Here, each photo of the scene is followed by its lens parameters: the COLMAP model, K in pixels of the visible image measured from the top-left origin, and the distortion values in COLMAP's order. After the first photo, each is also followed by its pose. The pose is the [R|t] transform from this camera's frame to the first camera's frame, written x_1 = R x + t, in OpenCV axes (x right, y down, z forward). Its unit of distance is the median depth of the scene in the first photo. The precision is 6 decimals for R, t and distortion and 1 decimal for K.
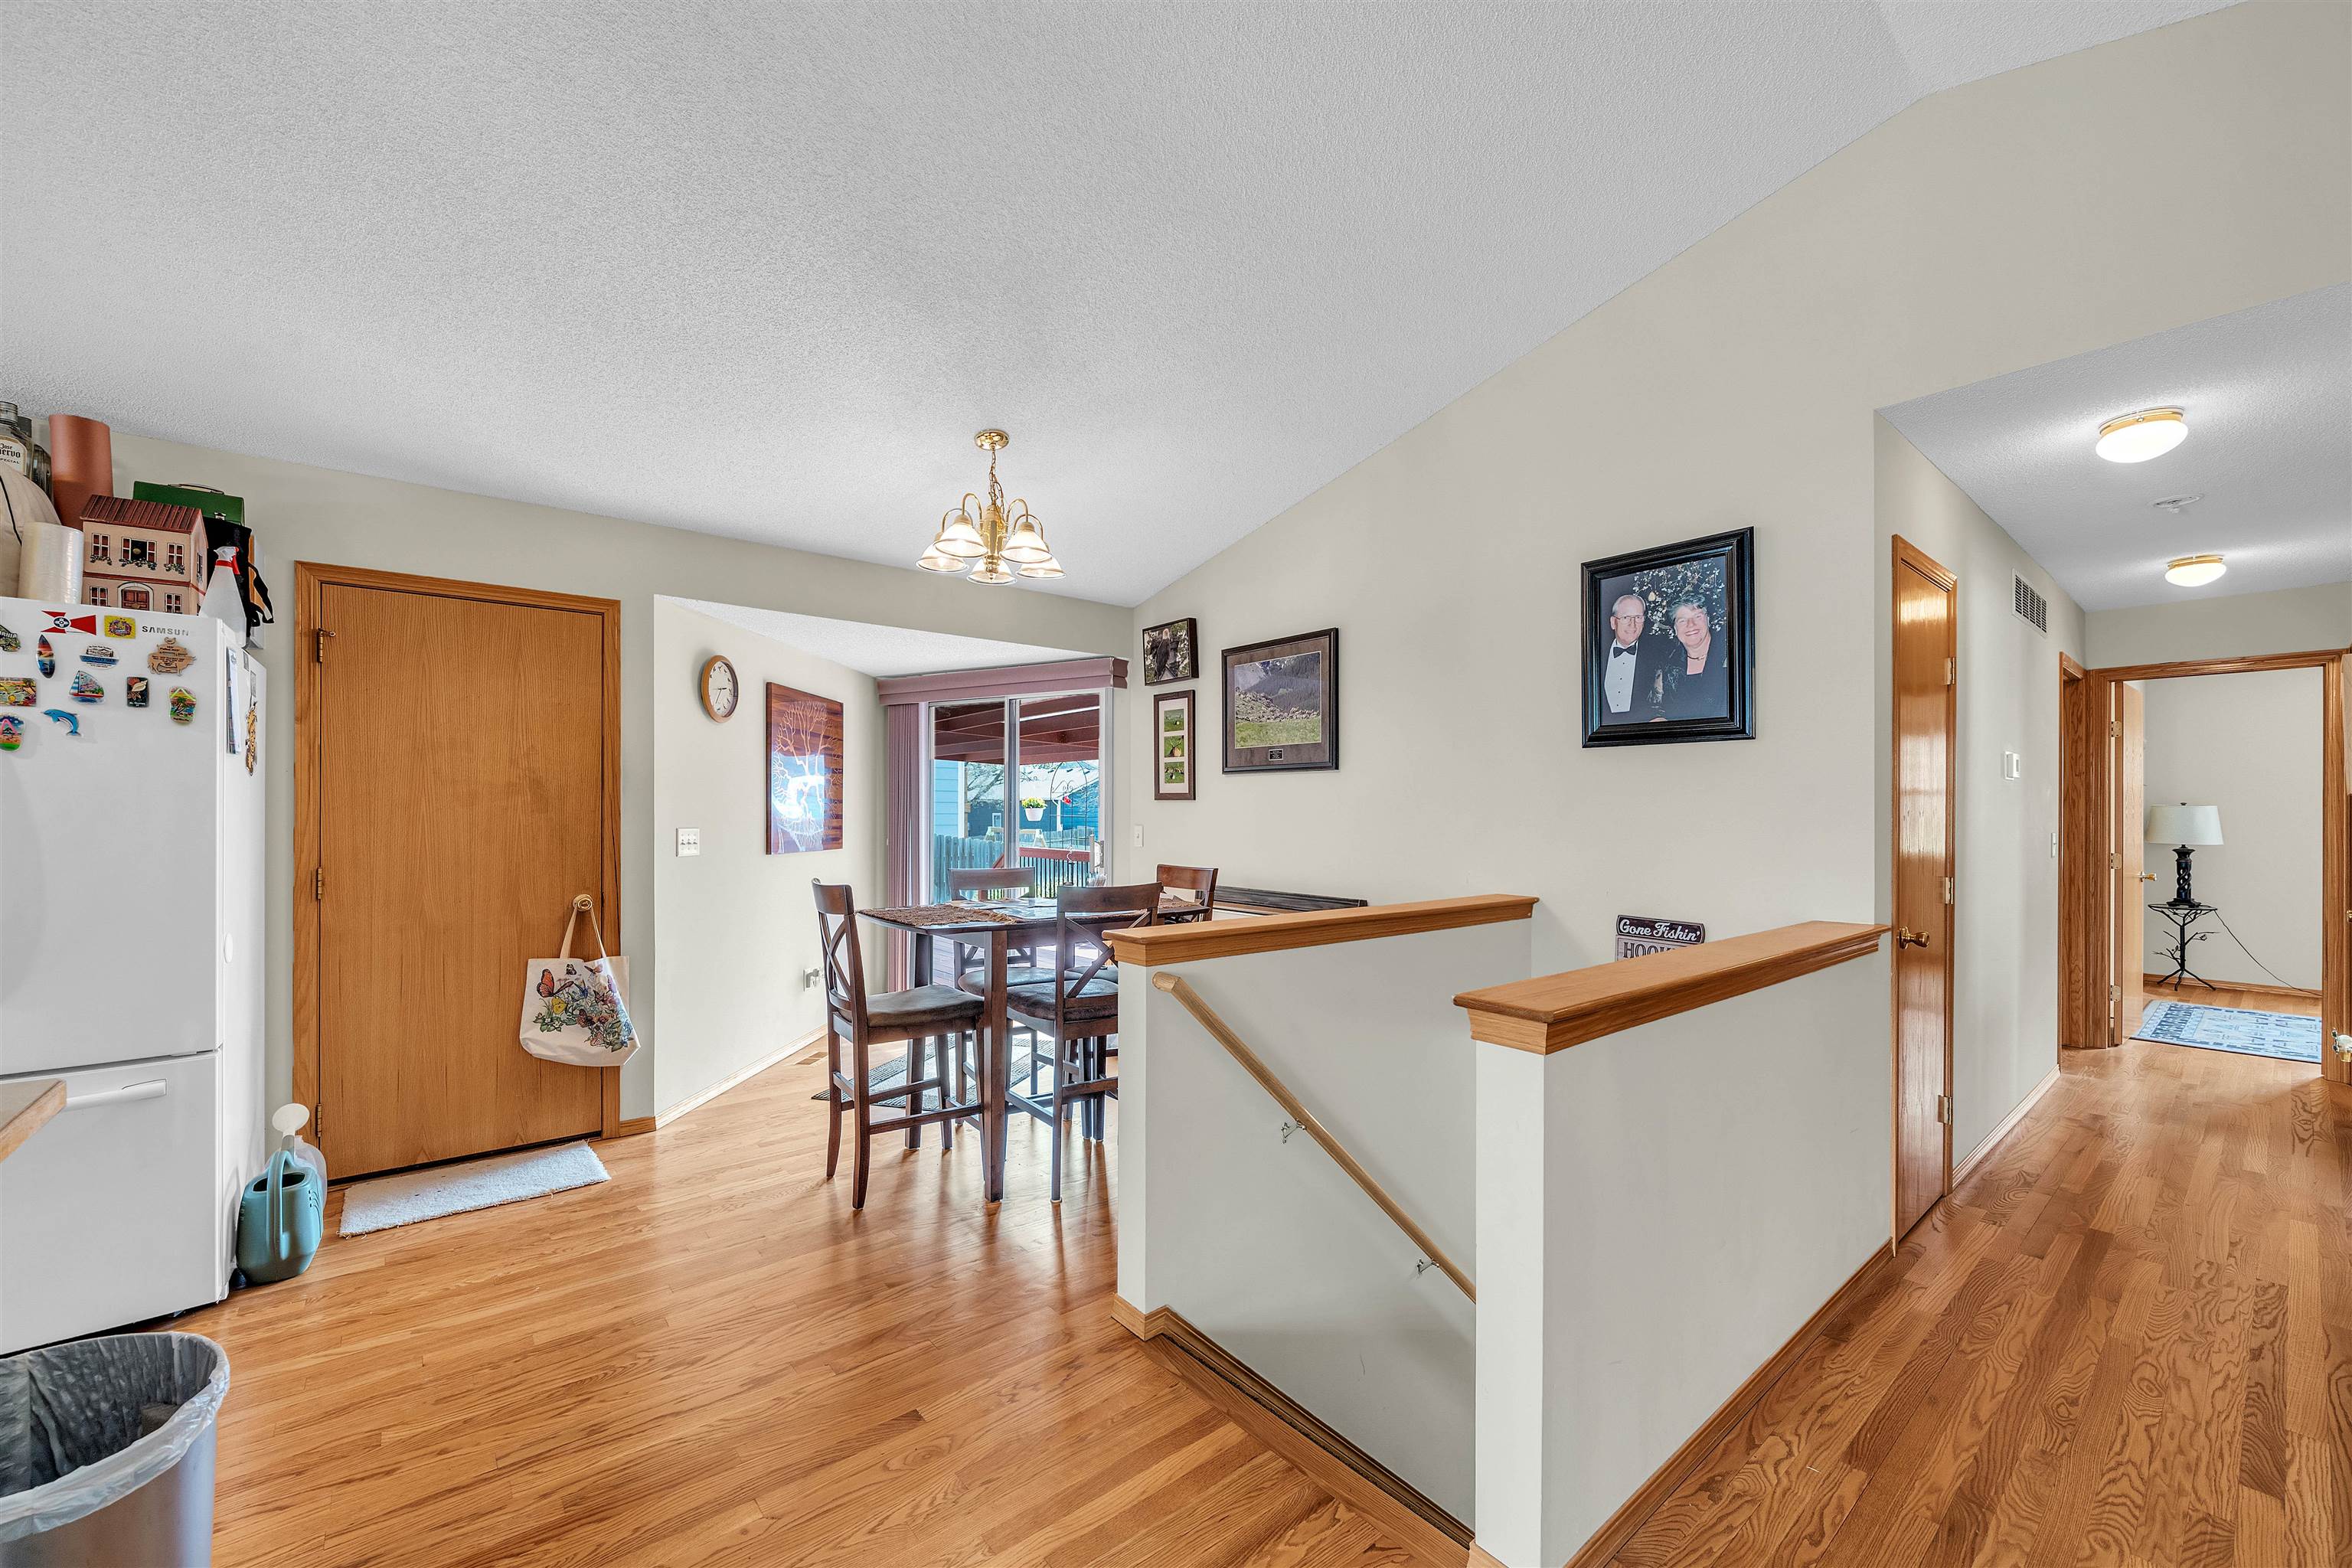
lens RADIAL K [[932.0, 0, 1174.5], [0, 932.0, 808.3], [0, 0, 1]] dist [-0.001682, -0.000341]
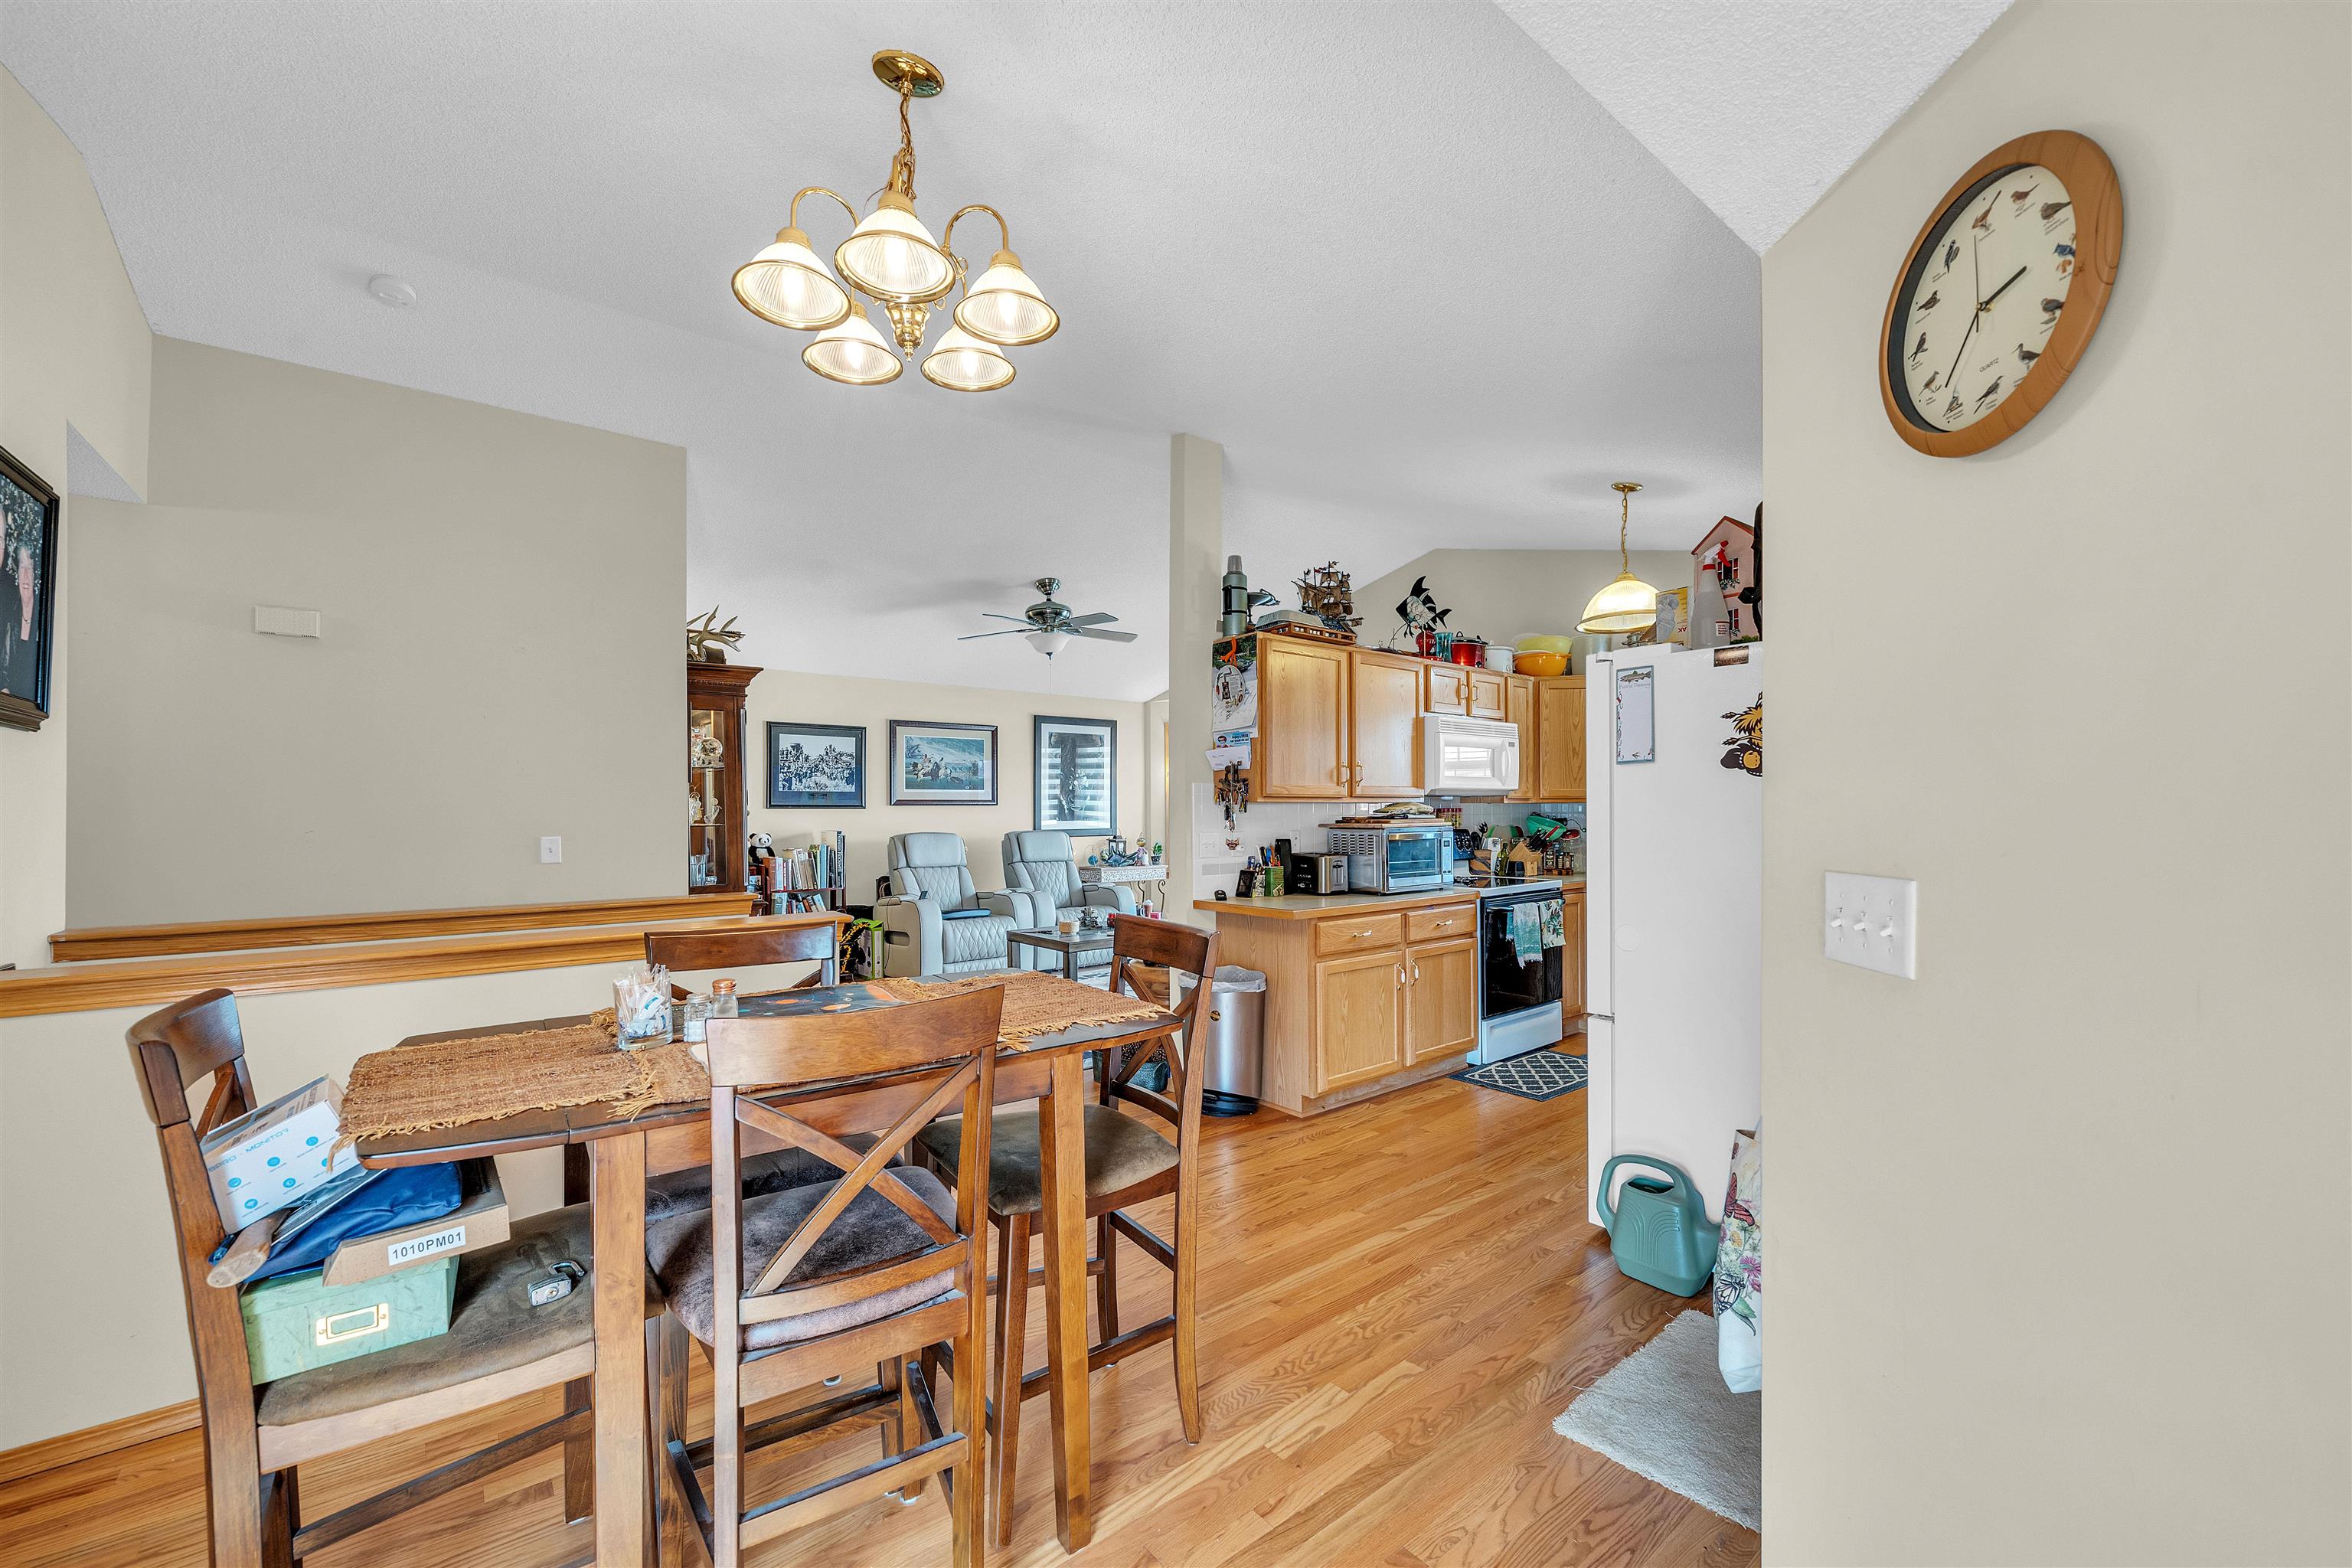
lens RADIAL K [[932.0, 0, 1159.6], [0, 932.0, 810.3], [0, 0, 1]] dist [-0.001682, -0.000341]
pose [[-0.999640, 0.000845, 0.026807, -0.348611], [0.000745, 0.999993, -0.003733, 0.000365], [-0.026810, -0.003712, -0.999634, 1.521011]]
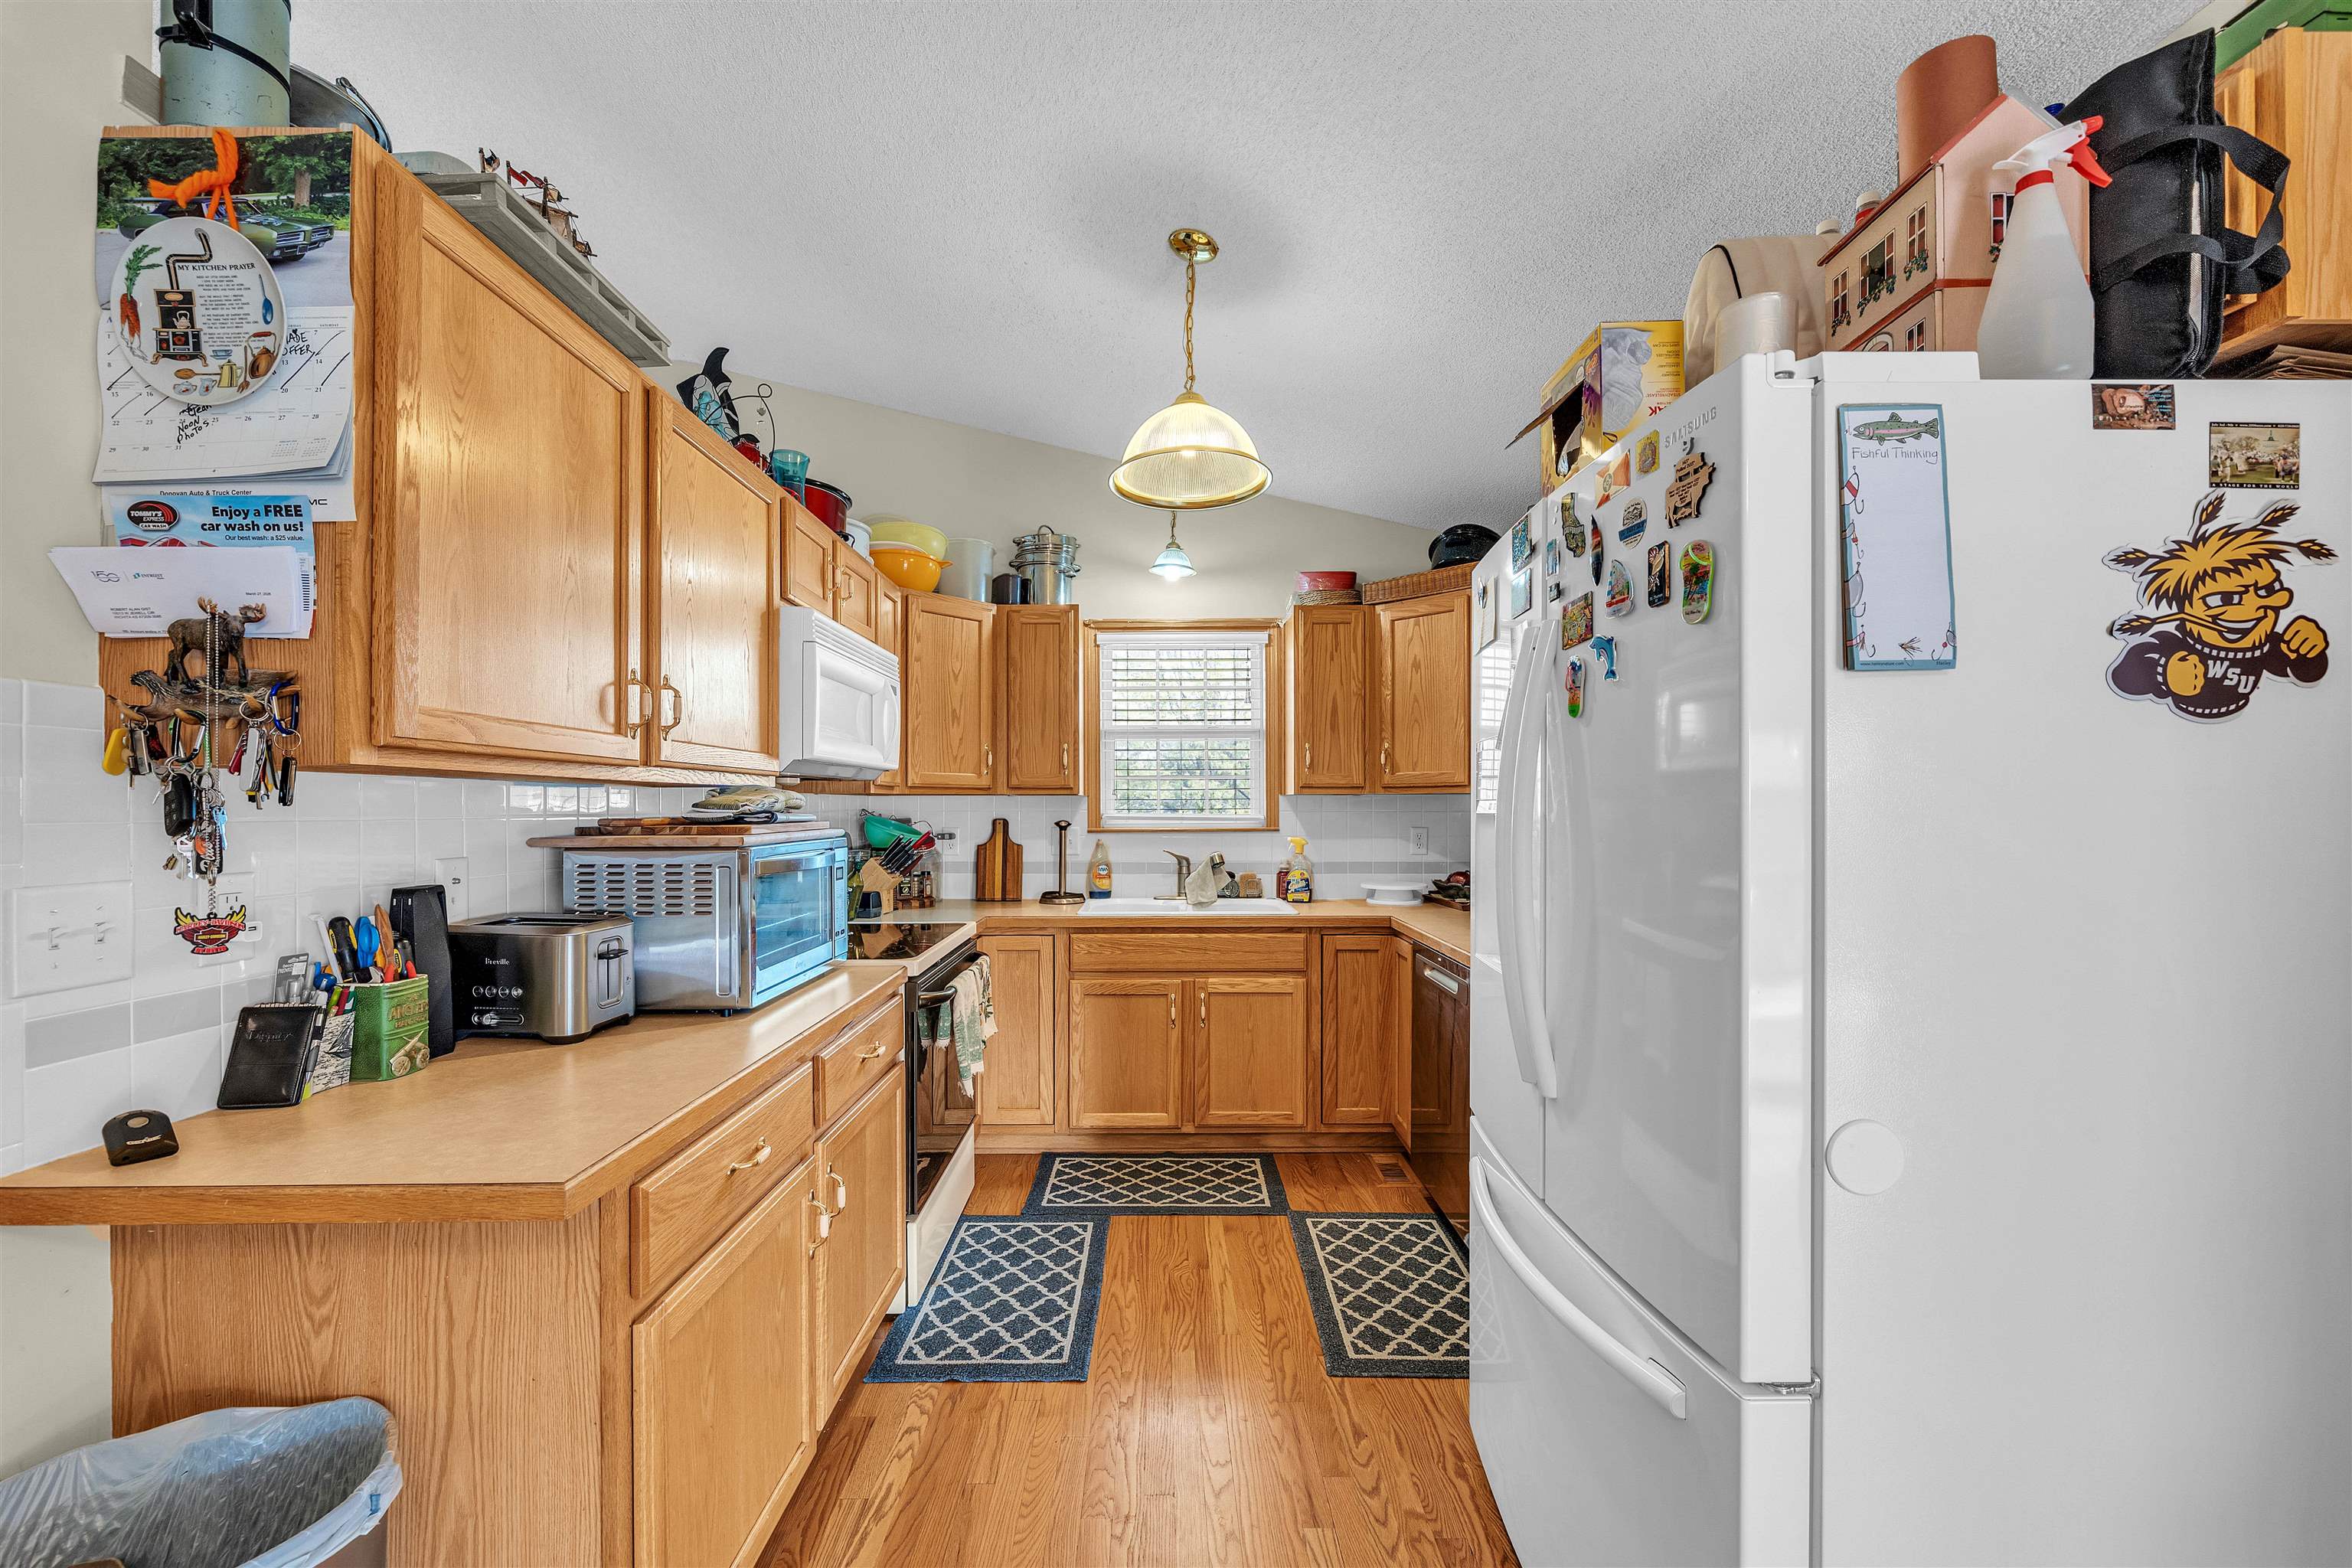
lens RADIAL K [[932.0, 0, 1171.7], [0, 932.0, 808.4], [0, 0, 1]] dist [-0.001682, -0.000341]
pose [[-0.627243, -0.003238, -0.778817, -0.371003], [0.000177, 0.999991, -0.004300, 0.001258], [0.778823, -0.002835, -0.627237, 0.727997]]
